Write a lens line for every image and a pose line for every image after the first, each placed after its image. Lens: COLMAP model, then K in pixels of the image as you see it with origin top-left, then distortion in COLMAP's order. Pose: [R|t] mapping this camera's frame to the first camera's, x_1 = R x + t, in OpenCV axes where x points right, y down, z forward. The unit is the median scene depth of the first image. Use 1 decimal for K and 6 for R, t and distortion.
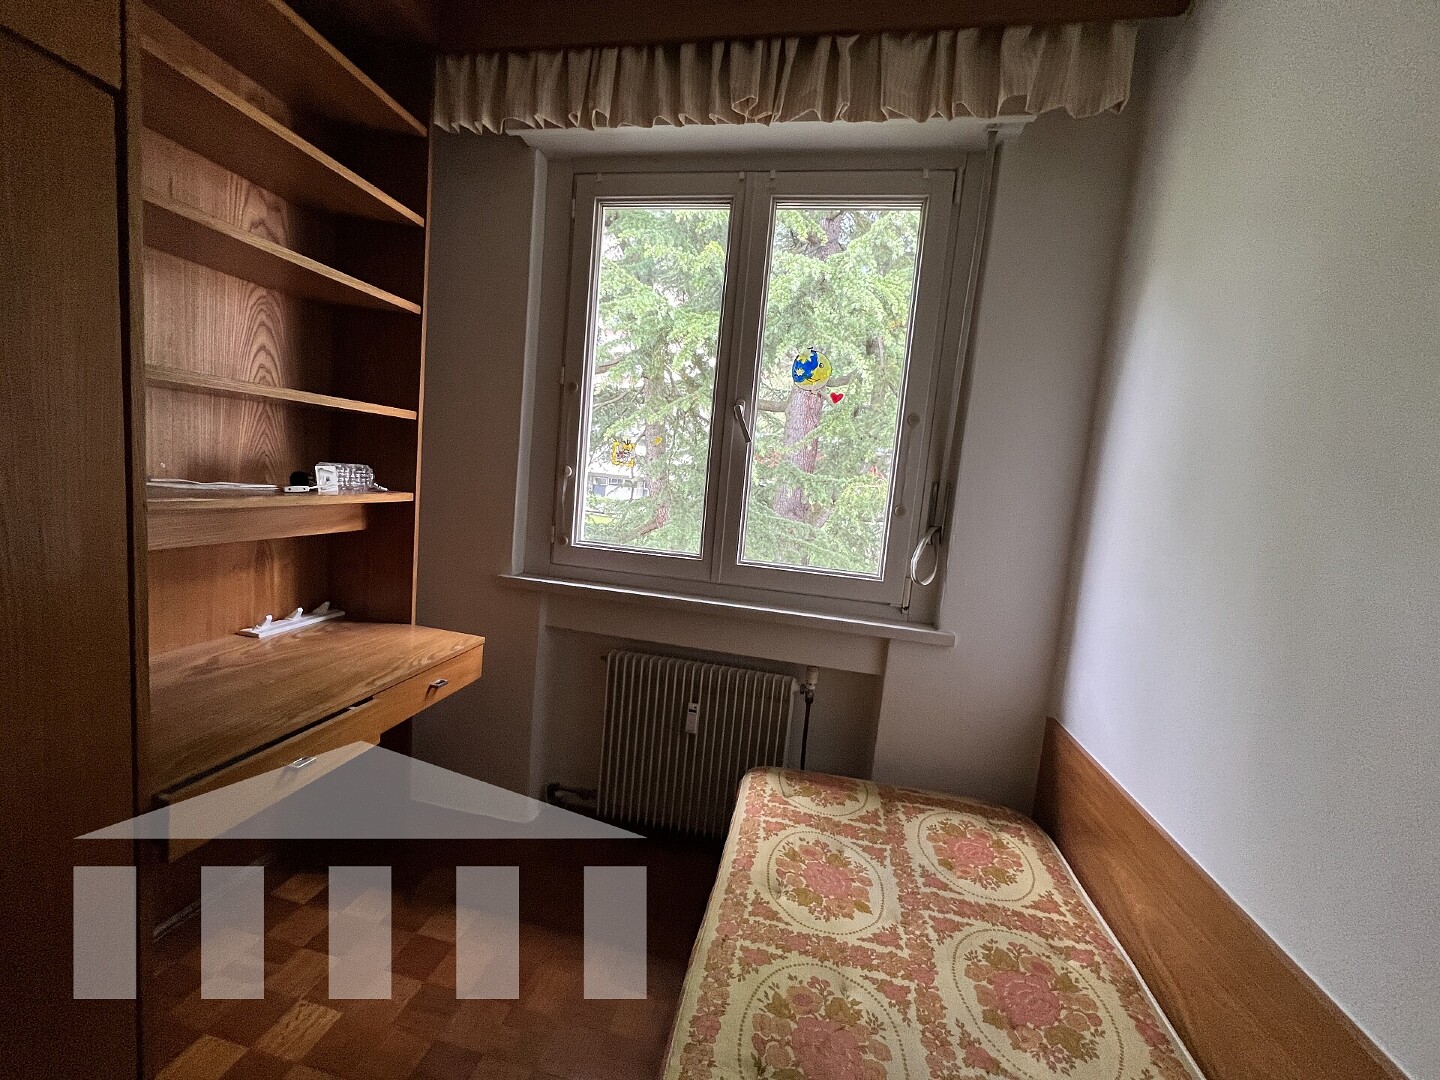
lens RADIAL K [[573.5, 0, 714.9], [0, 573.5, 538.8], [0, 0, 1]] dist [-0.000370, 0.000055]
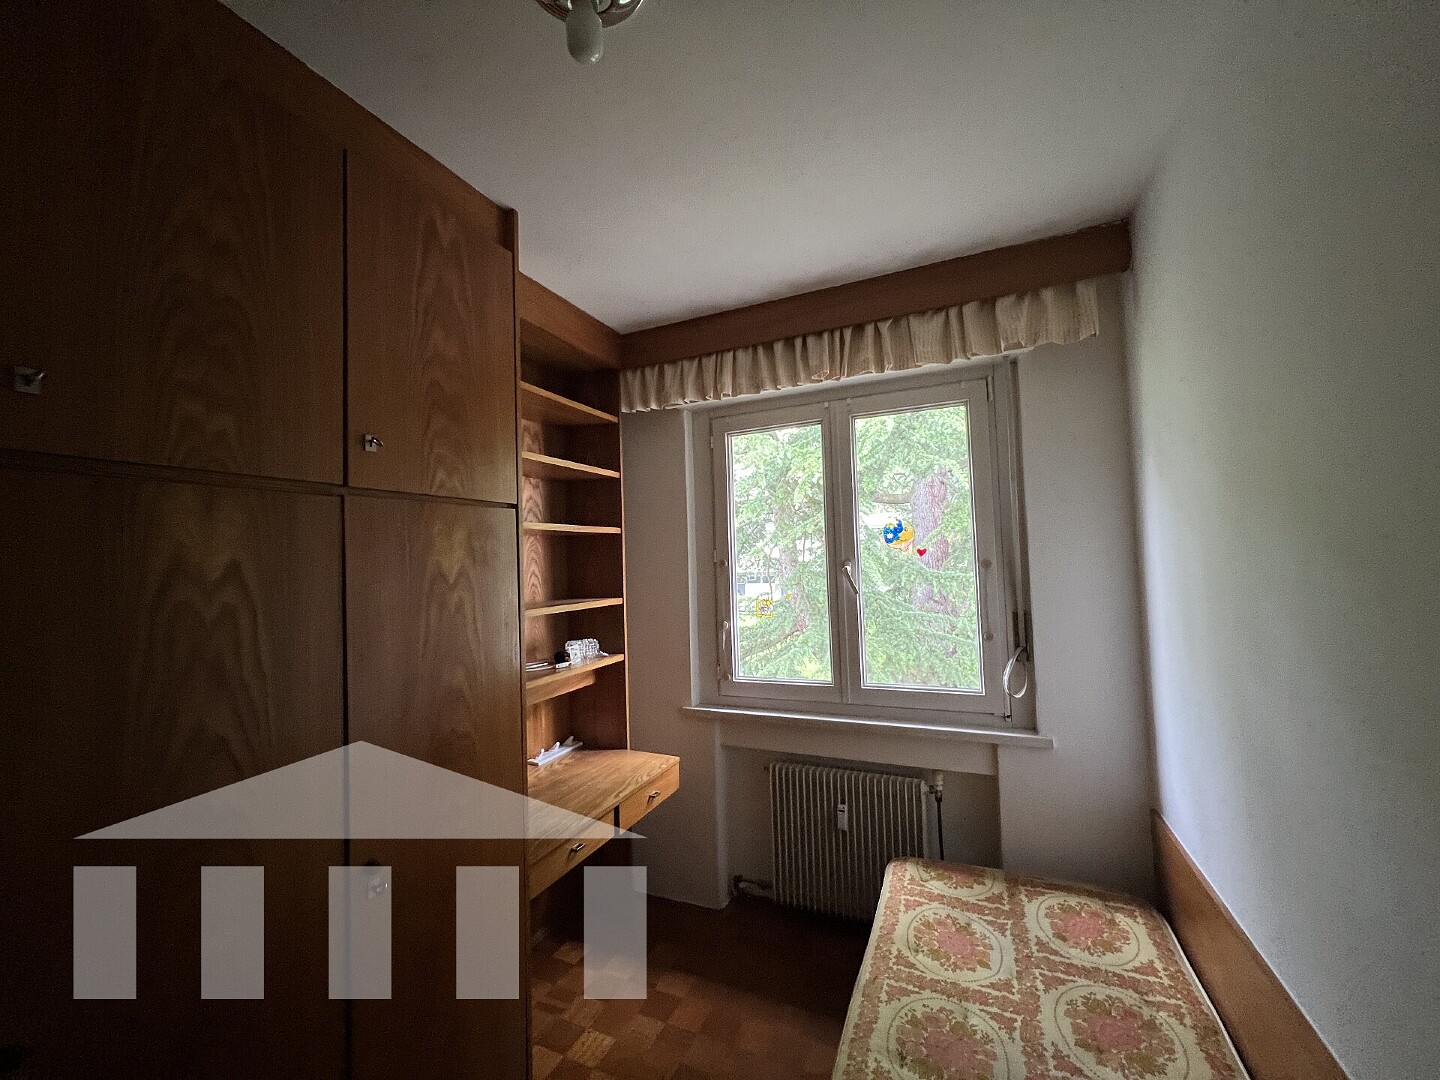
lens RADIAL K [[573.5, 0, 714.9], [0, 573.5, 538.8], [0, 0, 1]] dist [-0.000370, 0.000055]
pose [[0.965019, -0.131321, -0.226921, 0.067905], [0.093750, 0.981130, -0.169101, -0.115790], [0.244846, 0.141912, 0.959120, -0.421857]]
